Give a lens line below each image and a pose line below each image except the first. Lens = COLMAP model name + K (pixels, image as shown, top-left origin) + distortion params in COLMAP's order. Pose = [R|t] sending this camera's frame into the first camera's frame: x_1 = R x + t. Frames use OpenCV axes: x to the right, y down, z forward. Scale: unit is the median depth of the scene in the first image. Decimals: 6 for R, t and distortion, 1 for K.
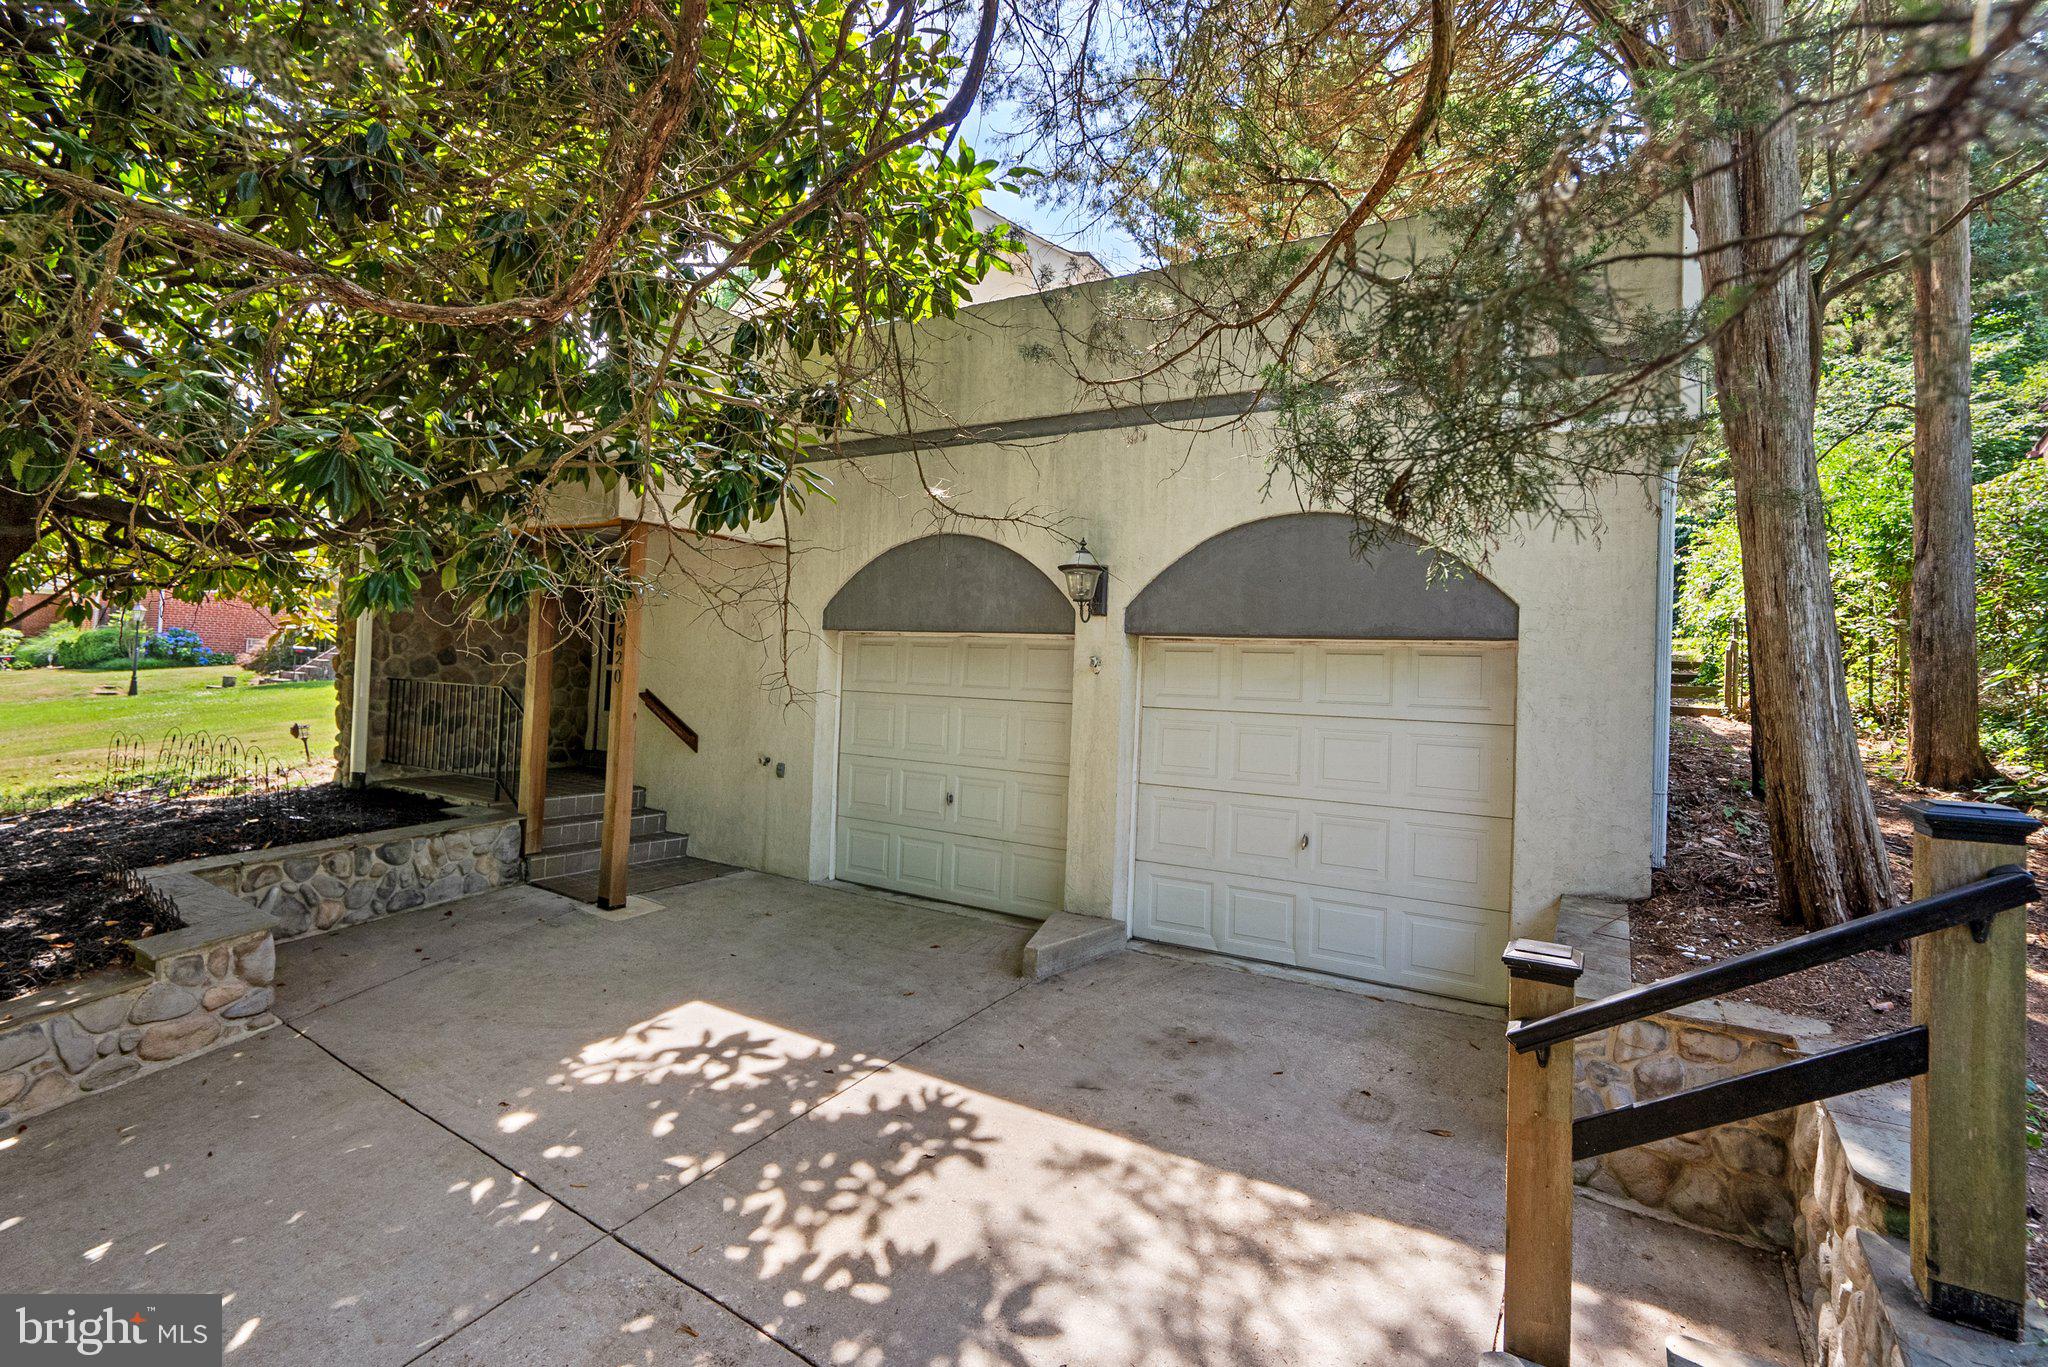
lens RADIAL K [[957.4, 0, 1021.9], [0, 957.4, 637.1], [0, 0, 1]] dist [0.001496, 0.000739]
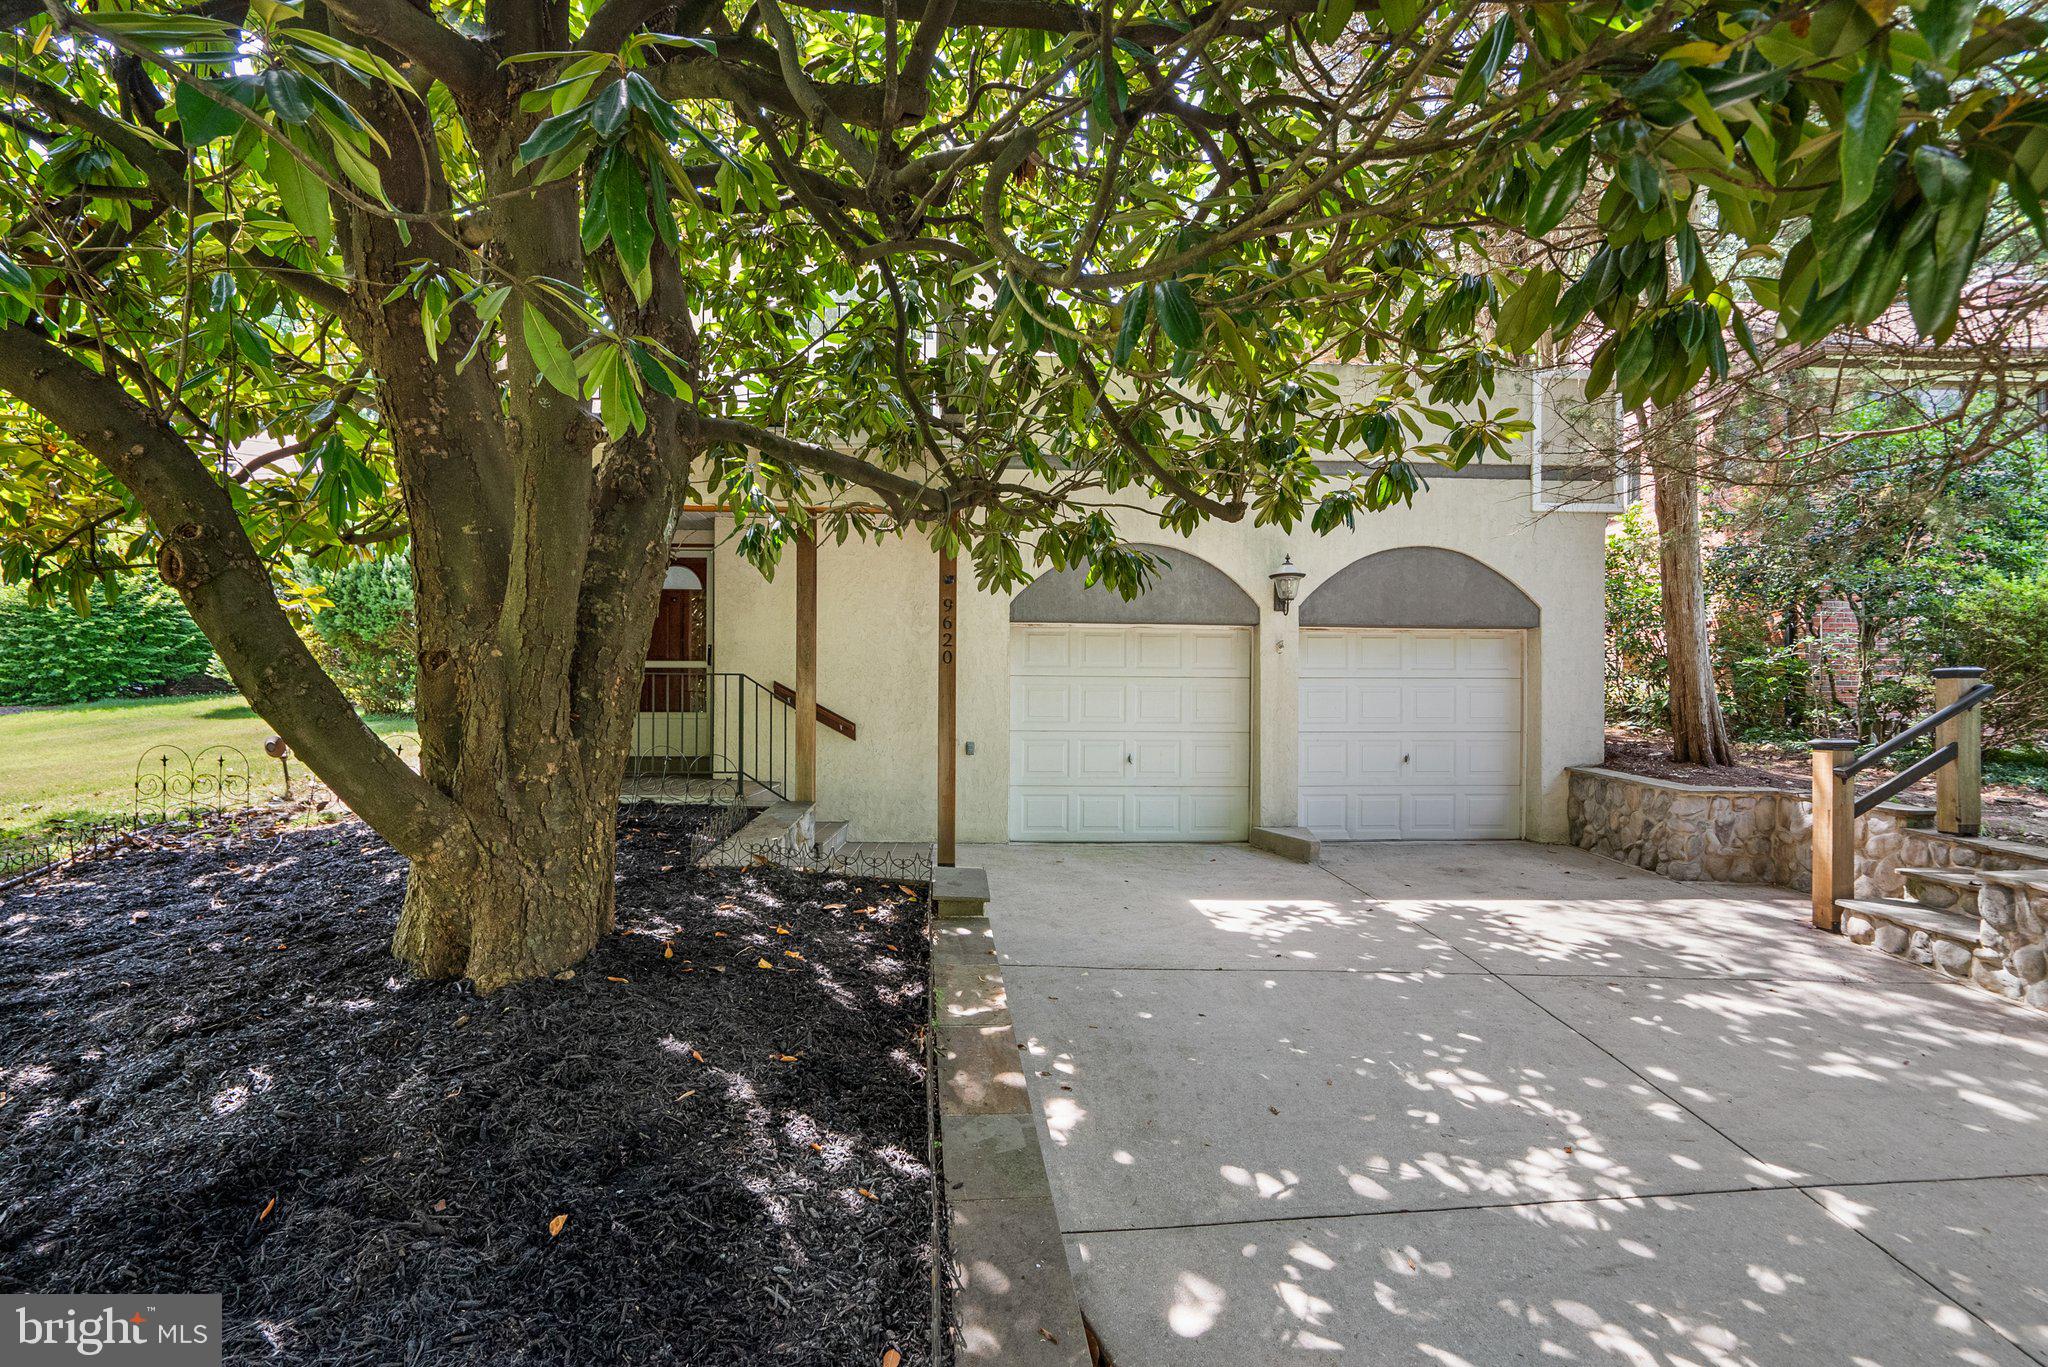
lens RADIAL K [[938.7, 0, 1030.4], [0, 938.7, 683.9], [0, 0, 1]] dist [-0.001207, 0.000044]
pose [[0.823084, -0.020535, 0.567548, -0.871440], [0.004717, 0.999559, 0.029325, 0.036231], [-0.567899, -0.021460, 0.822818, 0.078192]]
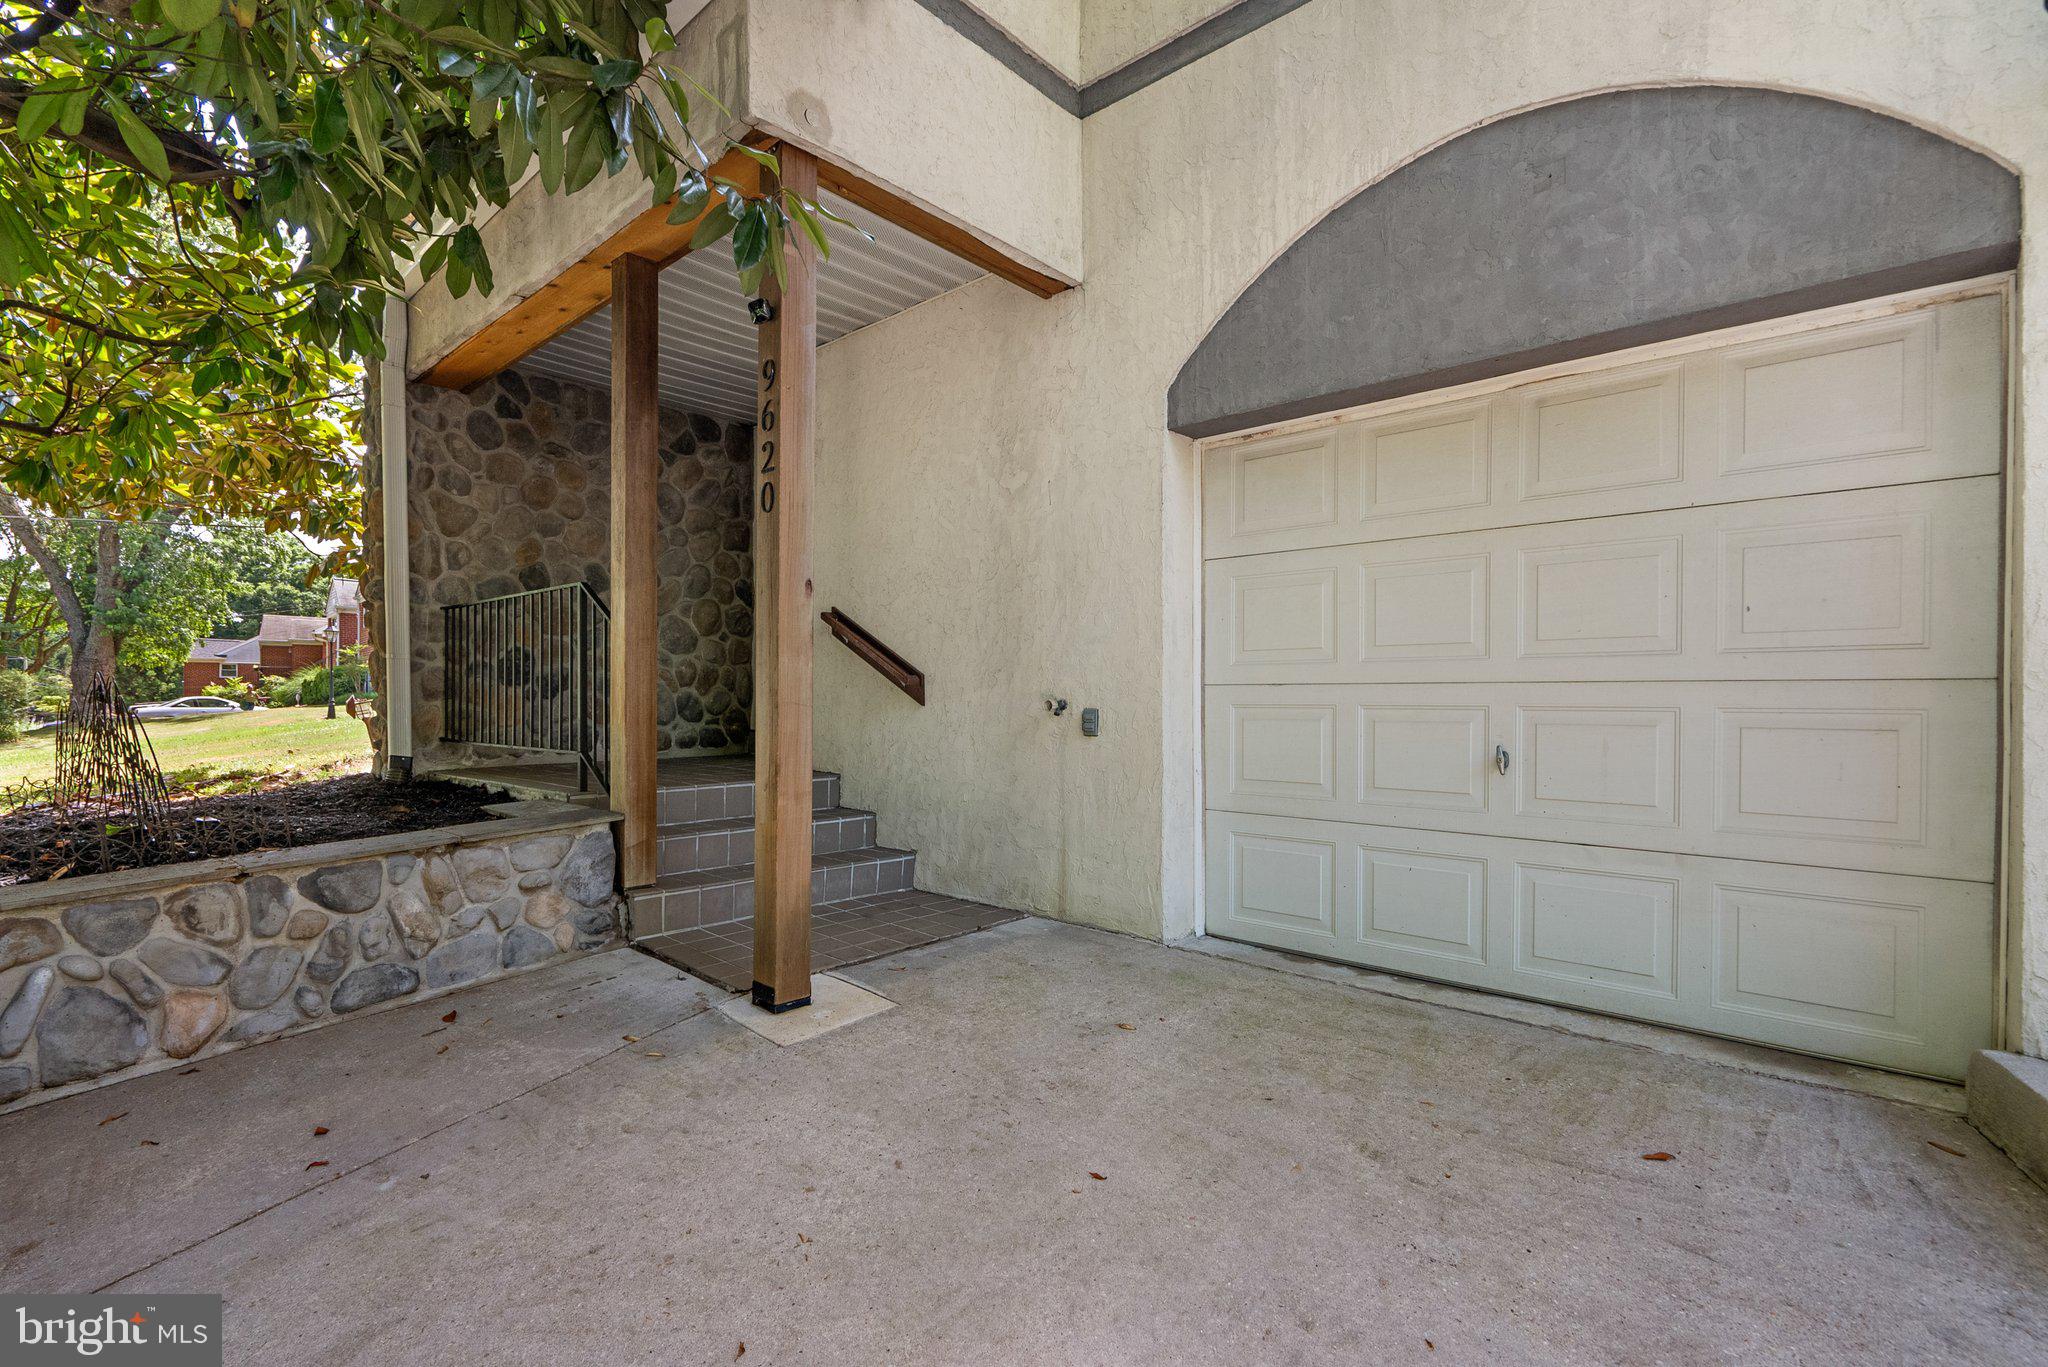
lens RADIAL K [[933.7, 0, 1024.2], [0, 933.7, 698.1], [0, 0, 1]] dist [-0.000885, -0.000111]
pose [[0.984136, -0.037505, -0.173407, -0.216206], [0.042921, 0.998697, 0.027590, 0.120115], [0.172147, -0.034595, 0.984464, 0.547205]]
